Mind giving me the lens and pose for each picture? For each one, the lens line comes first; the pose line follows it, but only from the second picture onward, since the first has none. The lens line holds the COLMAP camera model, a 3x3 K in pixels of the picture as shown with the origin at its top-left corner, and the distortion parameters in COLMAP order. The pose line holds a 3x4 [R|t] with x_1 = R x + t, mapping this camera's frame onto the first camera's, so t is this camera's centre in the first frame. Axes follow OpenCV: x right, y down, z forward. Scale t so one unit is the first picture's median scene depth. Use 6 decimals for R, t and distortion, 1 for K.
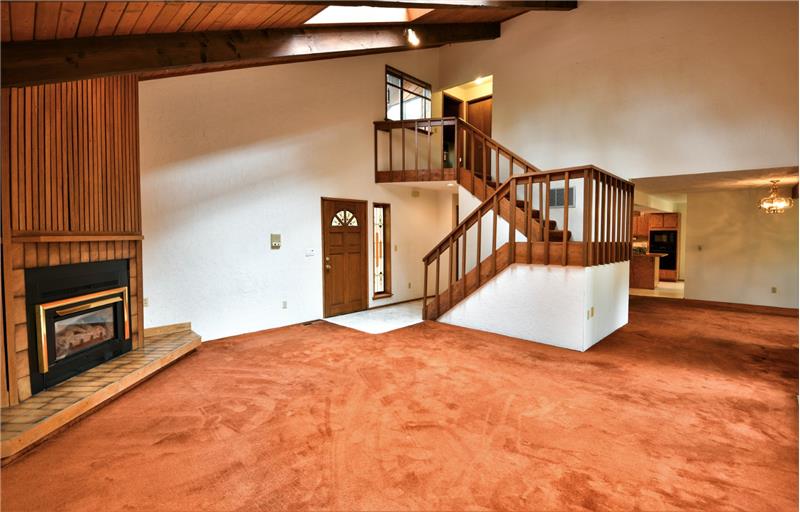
lens RADIAL K [[362.8, 0, 402.6], [0, 362.8, 250.5], [0, 0, 1]] dist [-0.003938, -0.000545]
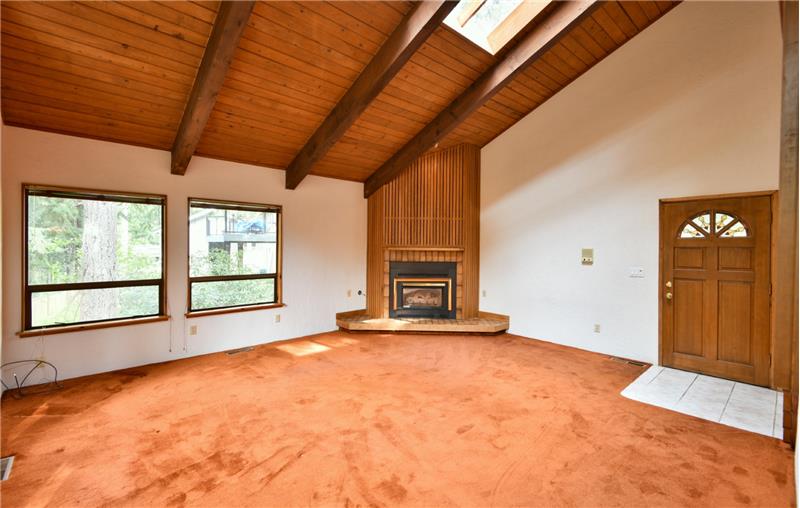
lens RADIAL K [[354.4, 0, 401.6], [0, 354.4, 252.3], [0, 0, 1]] dist [0.005085, 0.000183]
pose [[-0.058097, 0.020588, -0.998099, 0.825253], [-0.053761, 0.998272, 0.023721, -0.045214], [0.996862, 0.055037, -0.056890, 0.818527]]
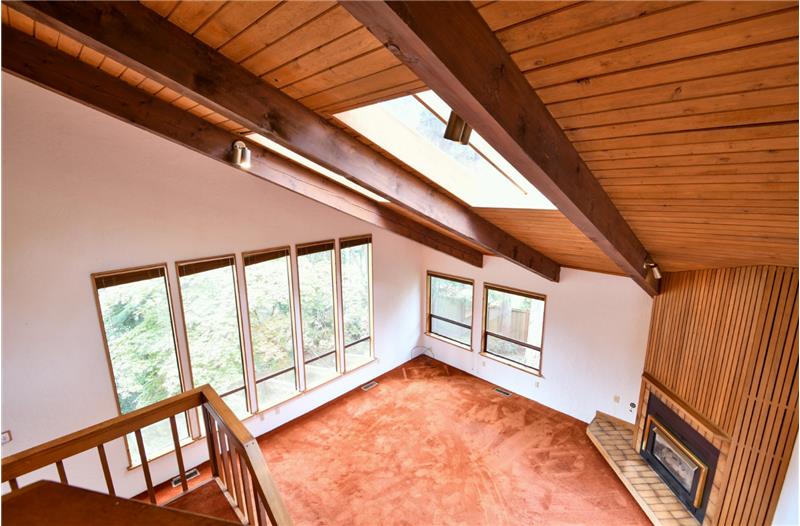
lens RADIAL K [[363.8, 0, 399.5], [0, 363.8, 262.6], [0, 0, 1]] dist [-0.003476, -0.000768]
pose [[-0.999845, 0.009541, 0.014764, 0.120853], [0.012986, 0.966987, 0.254494, -0.698451], [-0.011849, 0.254646, -0.966962, 1.750229]]
